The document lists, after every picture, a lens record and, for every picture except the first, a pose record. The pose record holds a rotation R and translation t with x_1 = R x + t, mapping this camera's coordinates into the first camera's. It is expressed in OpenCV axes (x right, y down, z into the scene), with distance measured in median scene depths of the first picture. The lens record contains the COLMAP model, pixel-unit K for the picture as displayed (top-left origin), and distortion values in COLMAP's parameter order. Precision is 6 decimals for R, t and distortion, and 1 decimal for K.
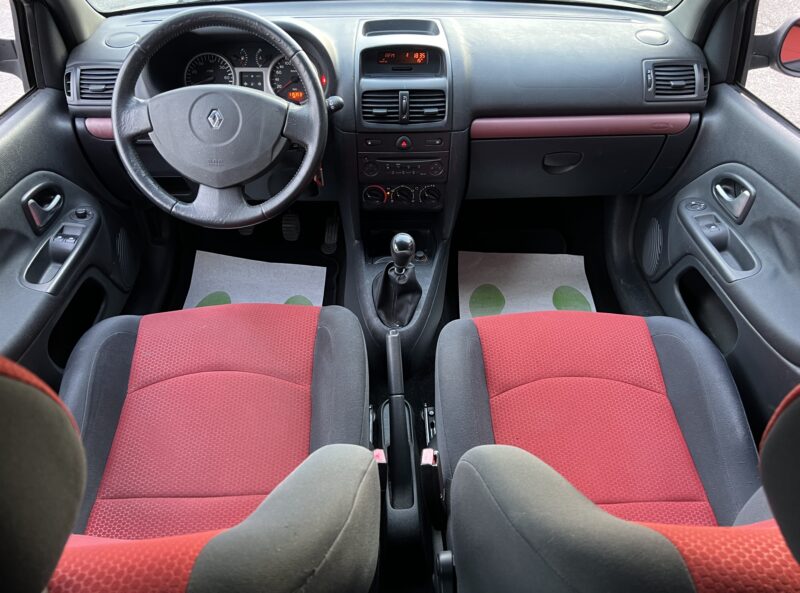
lens RADIAL K [[603.1, 0, 400.0], [0, 603.1, 296.5], [0, 0, 1]] dist [0.077352, -0.075710]
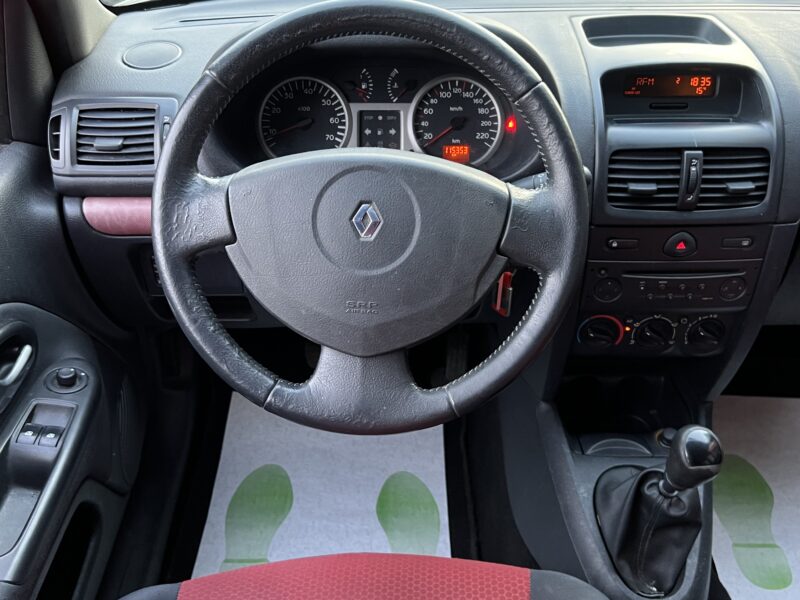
lens RADIAL K [[795.2, 0, 400.0], [0, 795.2, 300.0], [0, 0, 1]] dist [0.140796, -0.328601]
pose [[0.999800, 0.008663, -0.018017, -0.225652], [-0.009995, 0.997117, -0.075218, -0.153841], [0.017313, 0.075383, 0.997004, 0.314762]]
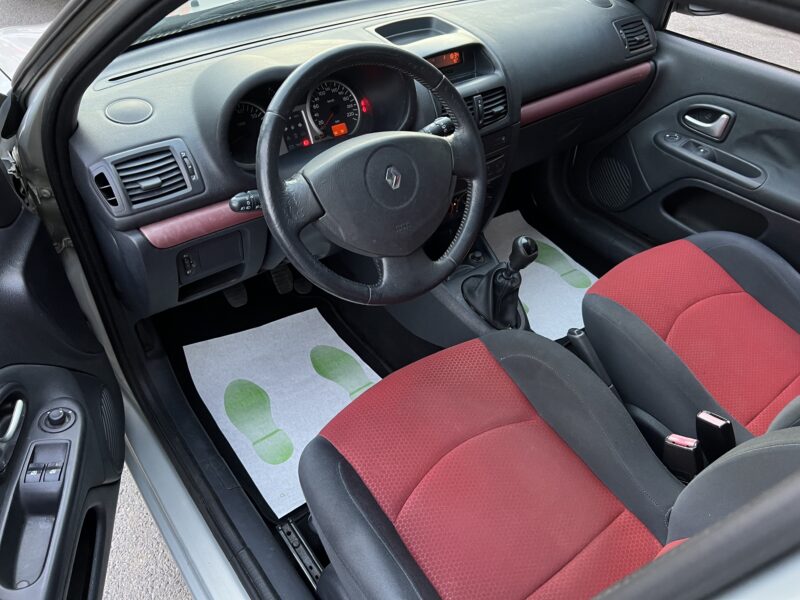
lens RADIAL K [[595.6, 0, 400.0], [0, 595.6, 300.0], [0, 0, 1]] dist [0.047611, -0.000228]
pose [[0.810612, -0.368217, 0.455329, -0.625566], [0.339841, 0.929036, 0.146286, -0.214644], [-0.476882, 0.036159, 0.878223, 0.240600]]
